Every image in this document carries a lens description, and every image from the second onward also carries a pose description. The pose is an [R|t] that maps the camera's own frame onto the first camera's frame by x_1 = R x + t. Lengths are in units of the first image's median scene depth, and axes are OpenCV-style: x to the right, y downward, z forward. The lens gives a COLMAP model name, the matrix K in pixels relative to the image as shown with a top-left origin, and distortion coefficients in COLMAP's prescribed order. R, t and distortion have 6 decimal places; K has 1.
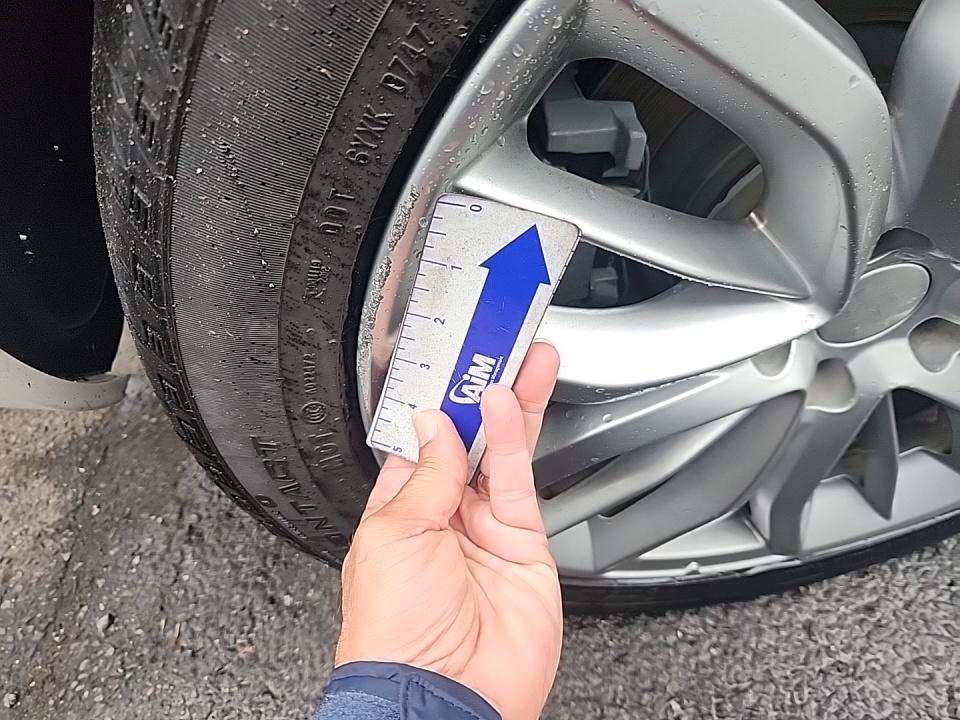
lens RADIAL K [[673.5, 0, 474.1], [0, 673.5, 368.7], [0, 0, 1]] dist [0.025583, -0.003550]
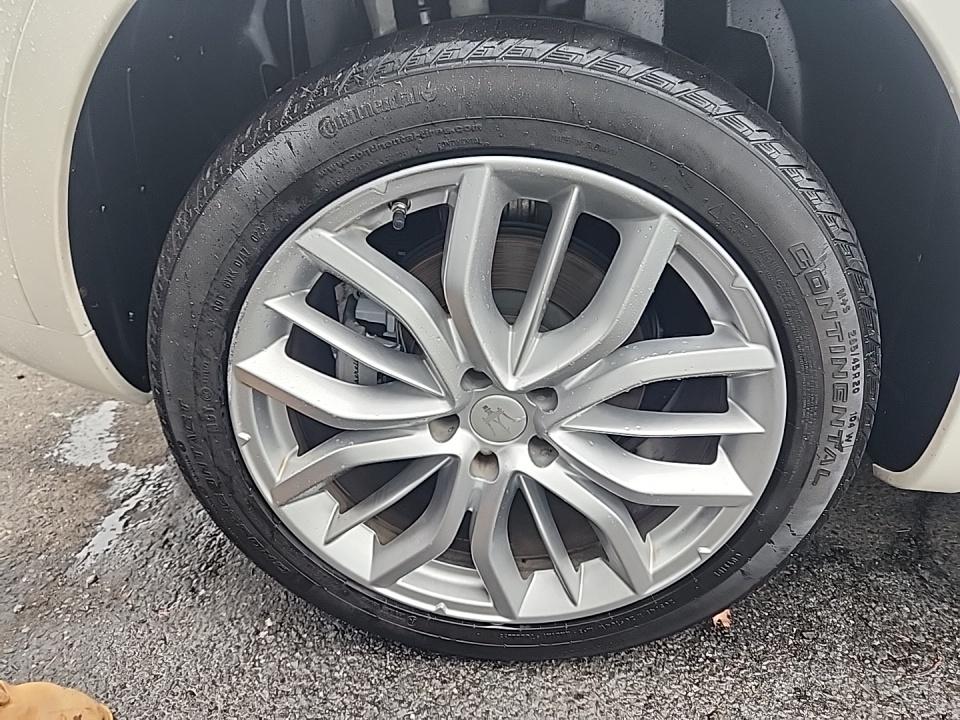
lens RADIAL K [[673.5, 0, 474.1], [0, 673.5, 368.7], [0, 0, 1]] dist [0.025583, -0.003550]
pose [[0.965551, 0.178971, -0.188892, 0.529436], [-0.235211, 0.910763, -0.339392, 0.274927], [0.111295, 0.372130, 0.921484, -0.528314]]
